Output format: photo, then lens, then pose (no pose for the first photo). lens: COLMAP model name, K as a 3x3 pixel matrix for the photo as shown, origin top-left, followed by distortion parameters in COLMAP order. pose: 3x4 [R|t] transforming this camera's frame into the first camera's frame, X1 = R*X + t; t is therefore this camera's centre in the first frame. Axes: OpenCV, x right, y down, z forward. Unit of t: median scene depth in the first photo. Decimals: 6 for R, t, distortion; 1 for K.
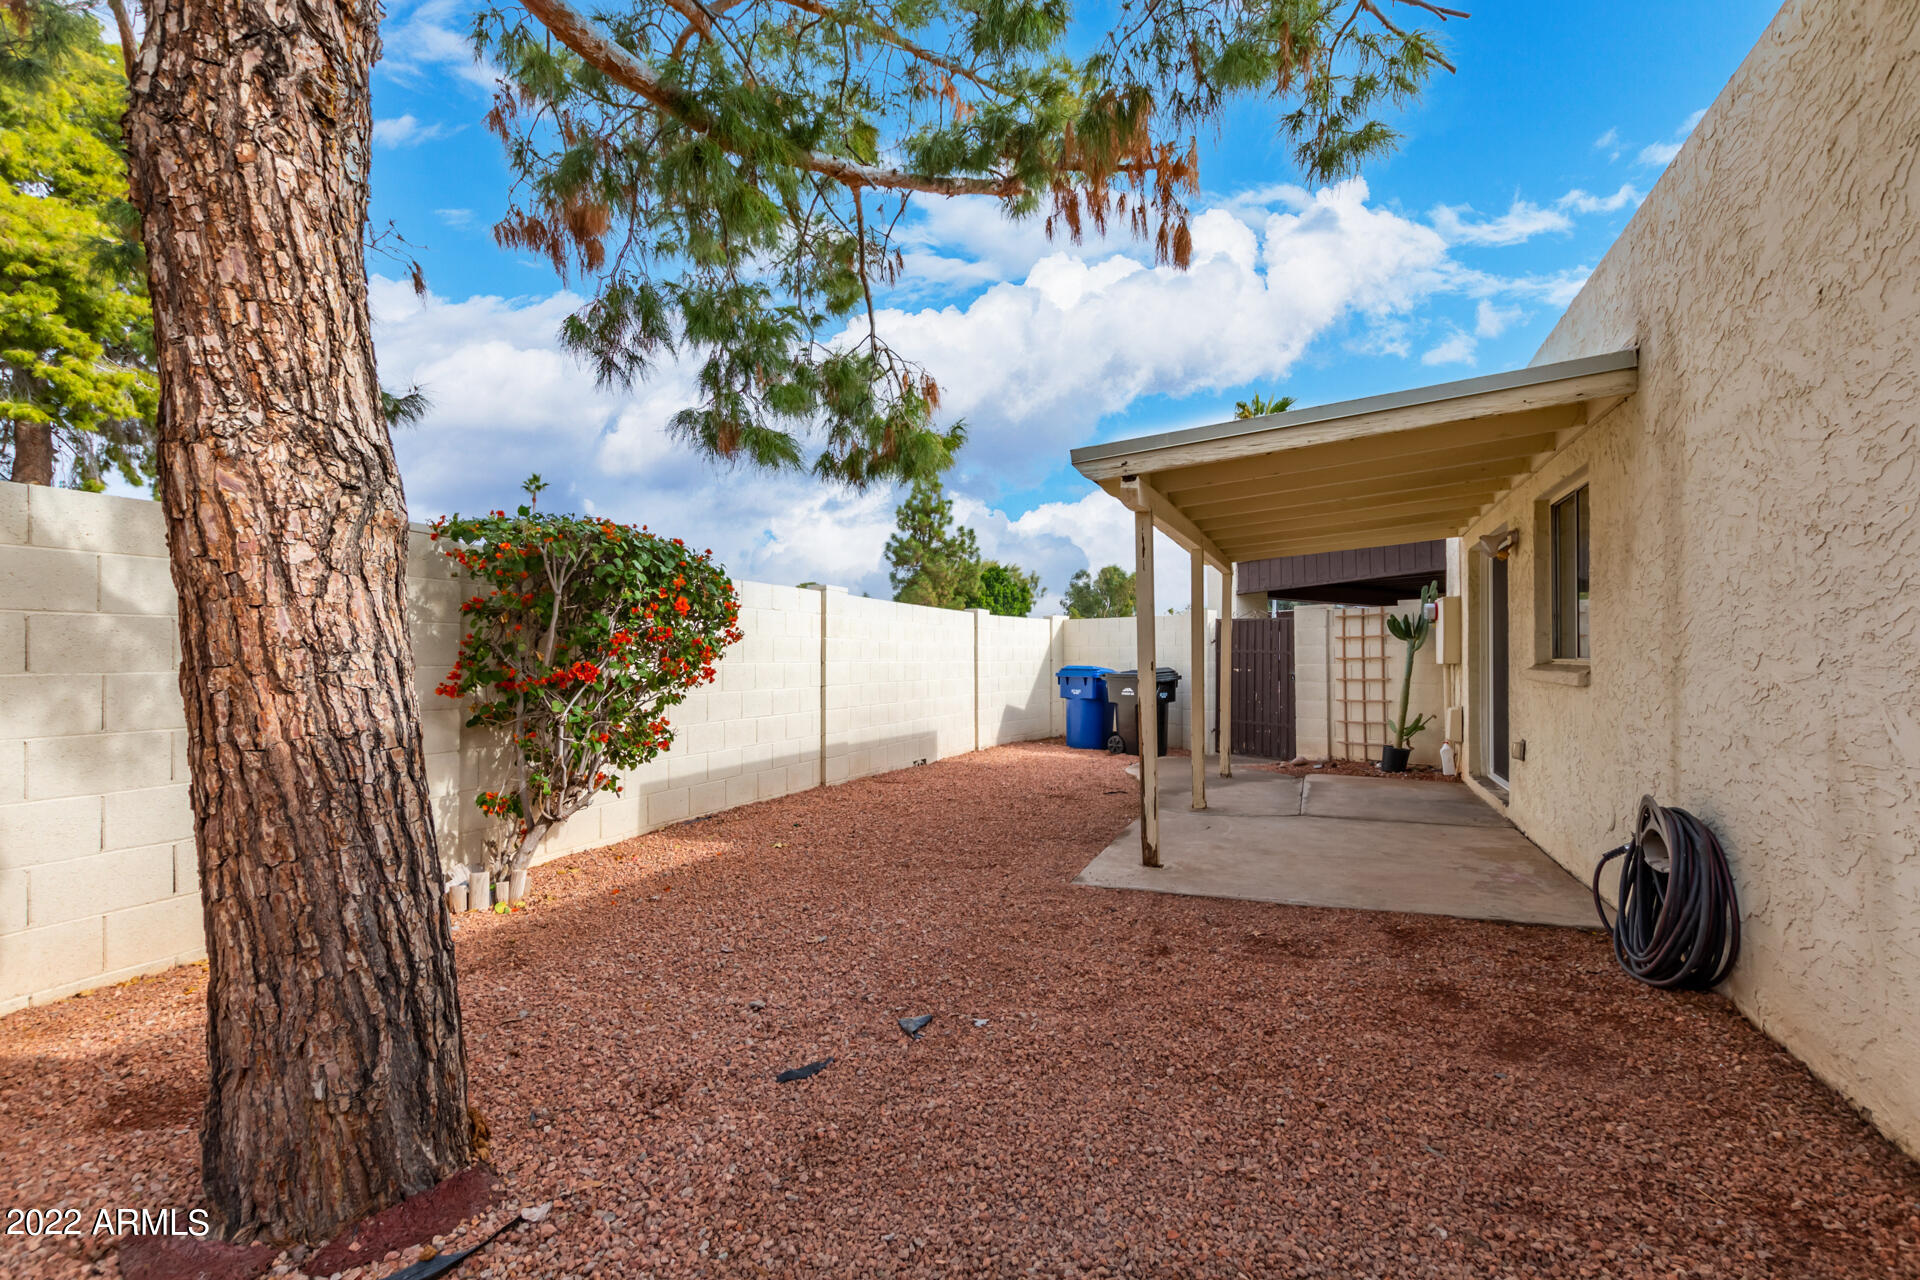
lens RADIAL K [[879.3, 0, 967.9], [0, 879.3, 642.6], [0, 0, 1]] dist [0.003047, -0.000172]
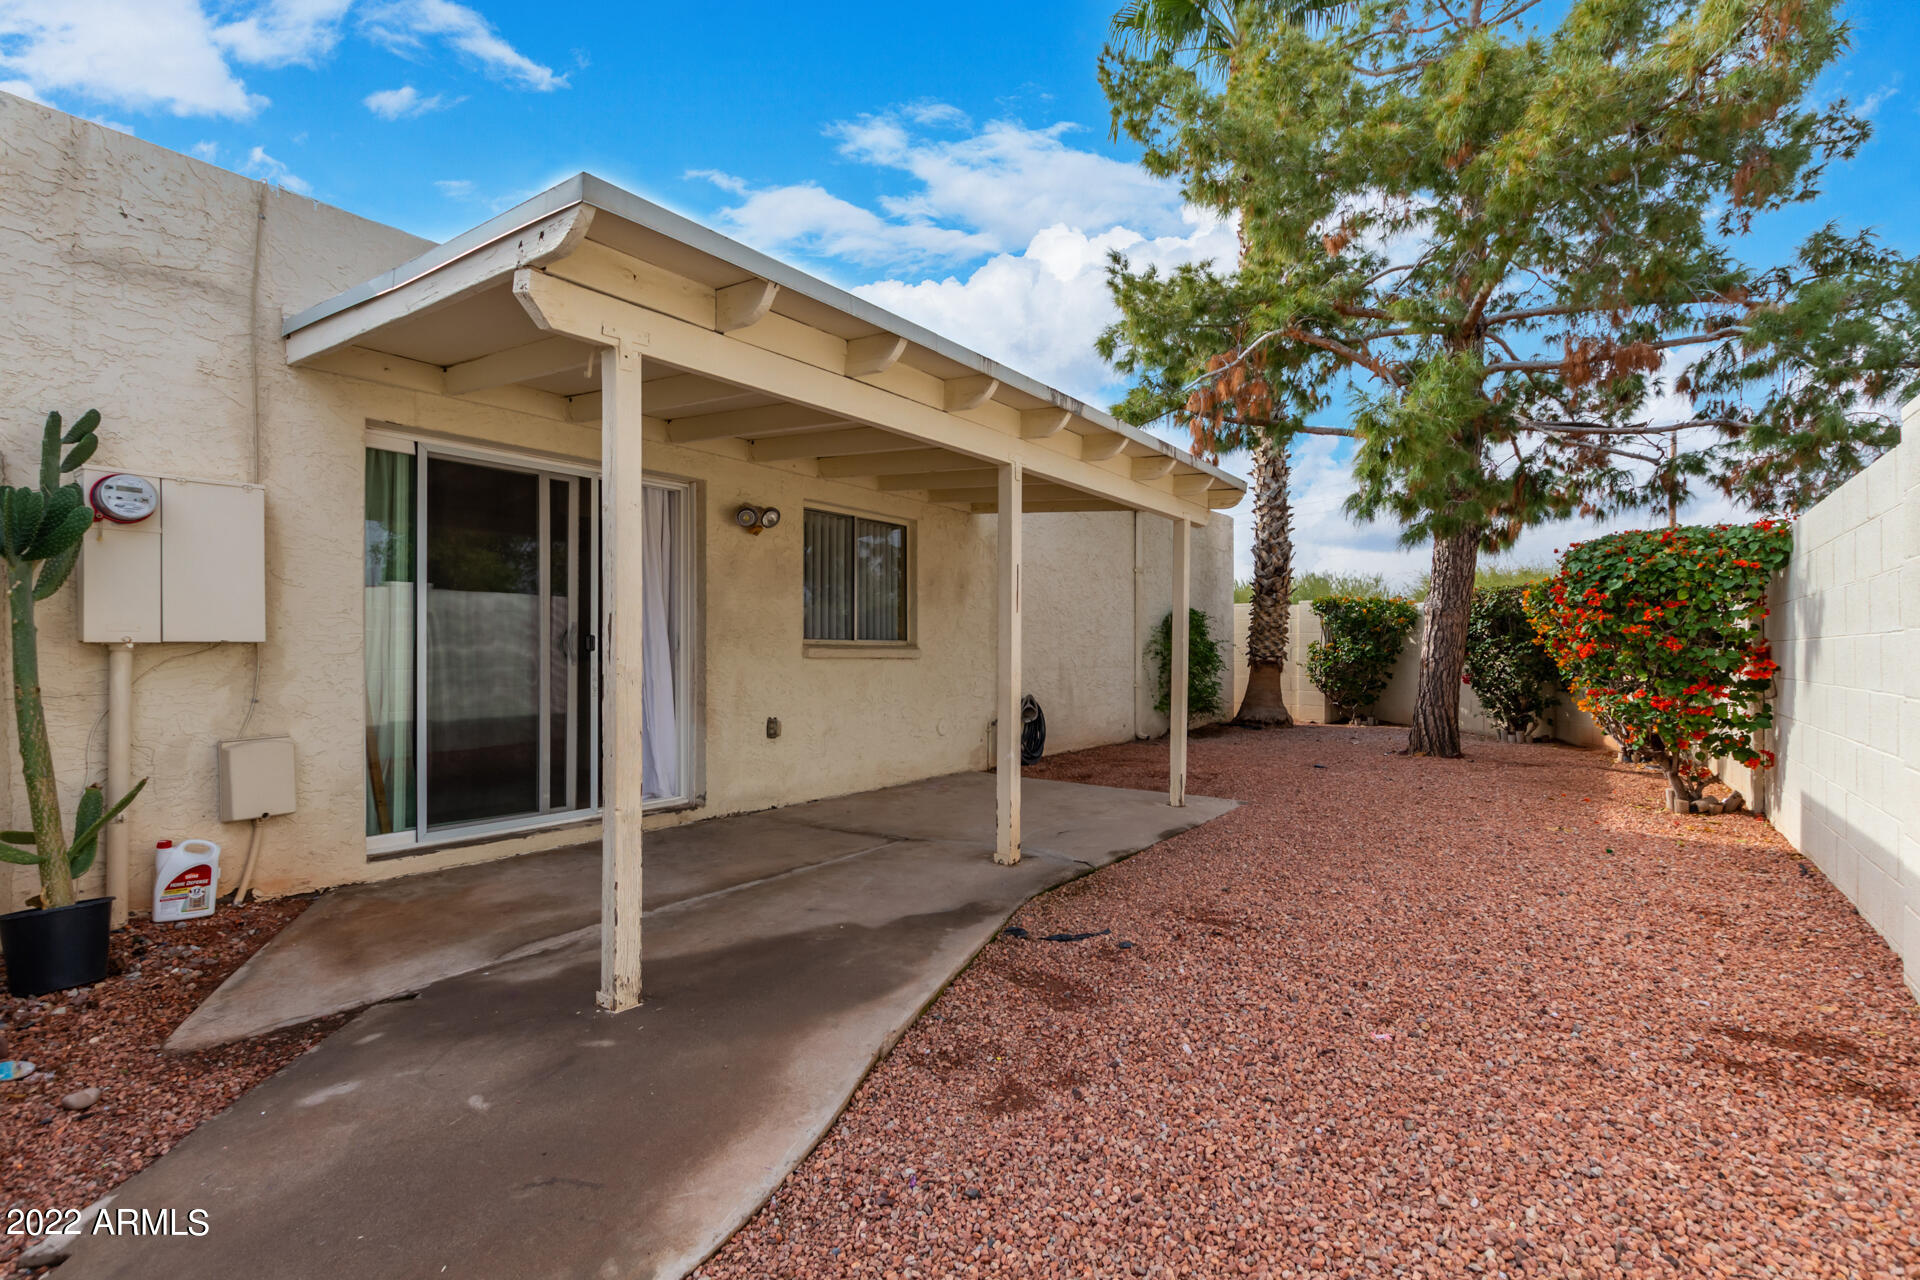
lens RADIAL K [[879.3, 0, 959.0], [0, 879.3, 651.2], [0, 0, 1]] dist [0.003047, -0.000172]
pose [[-0.963708, -0.002441, 0.266949, 0.185988], [-0.007518, 0.999810, -0.017996, 0.062835], [-0.266854, -0.019350, -0.963543, 2.438163]]
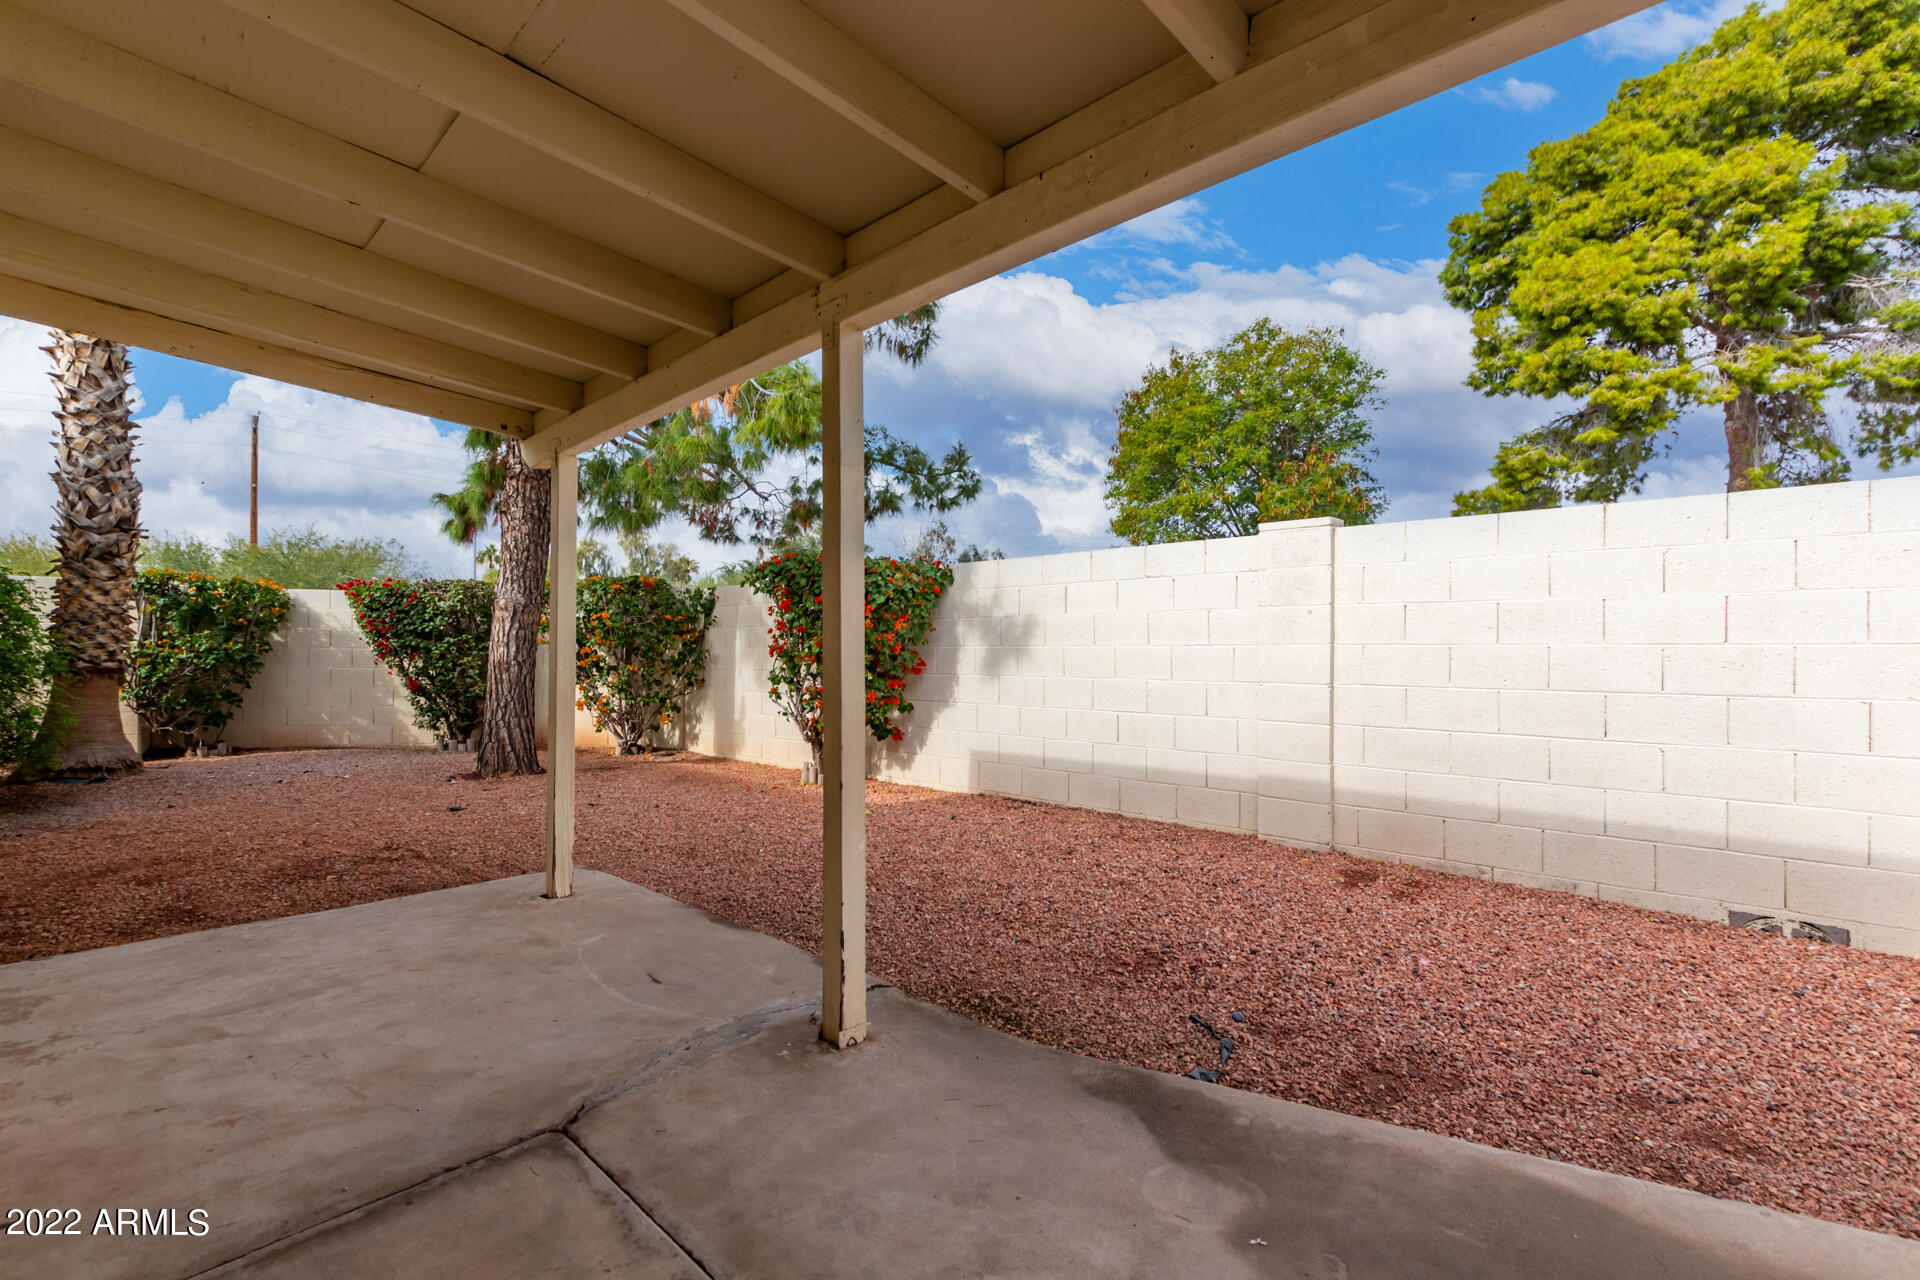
lens RADIAL K [[879.3, 0, 970.6], [0, 879.3, 642.3], [0, 0, 1]] dist [0.003047, -0.000172]
pose [[-0.374396, -0.012880, -0.927179, 0.869034], [0.013962, 0.999712, -0.019526, 0.045594], [0.927164, -0.020255, -0.374108, 1.762164]]
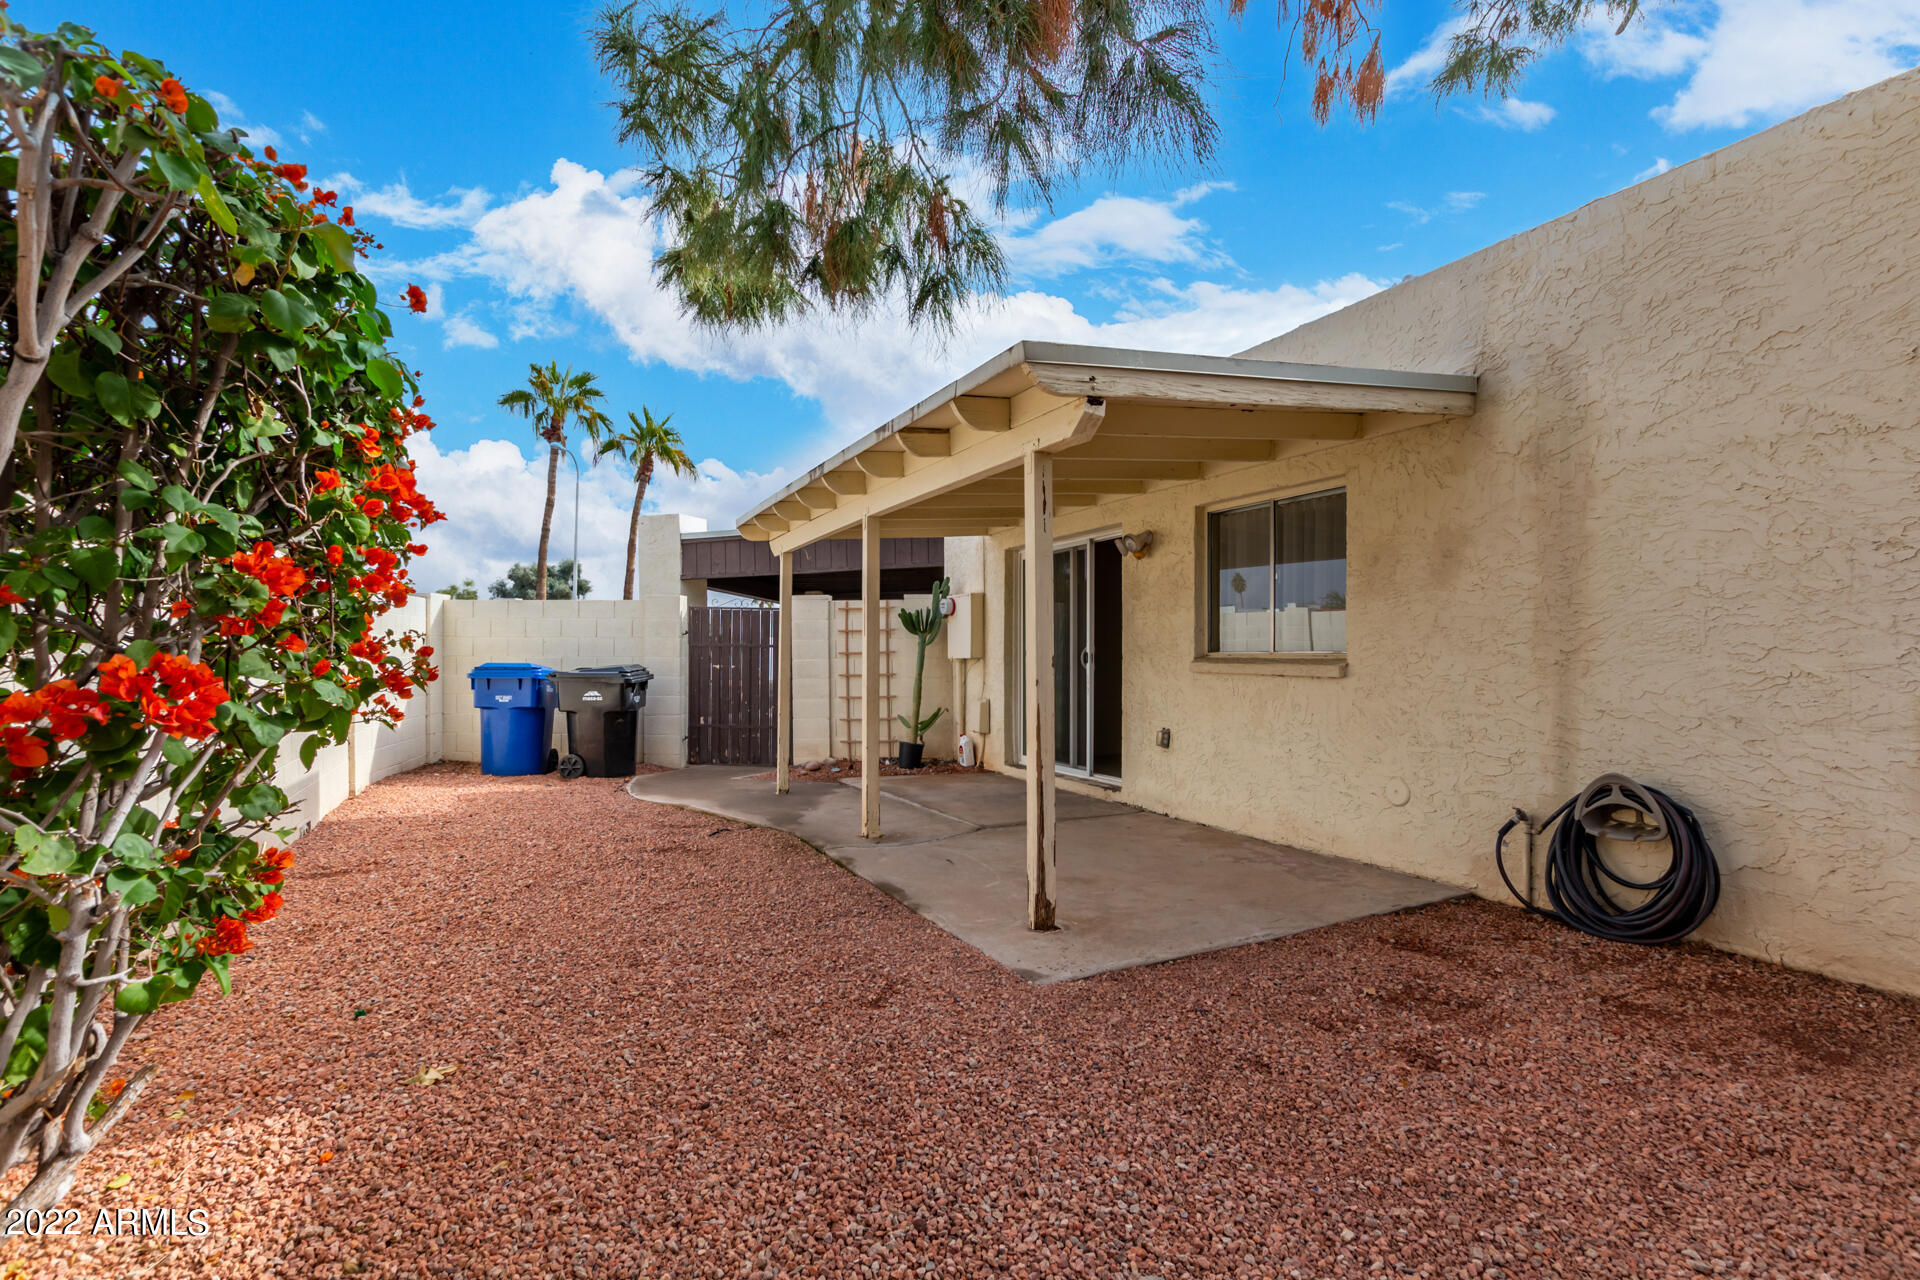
lens RADIAL K [[879.3, 0, 952.5], [0, 879.3, 656.6], [0, 0, 1]] dist [0.003047, -0.000172]
pose [[0.676726, -0.002103, 0.736232, -0.420313], [-0.013257, 0.999799, 0.015041, 0.012864], [-0.736116, -0.019939, 0.676562, 0.589635]]
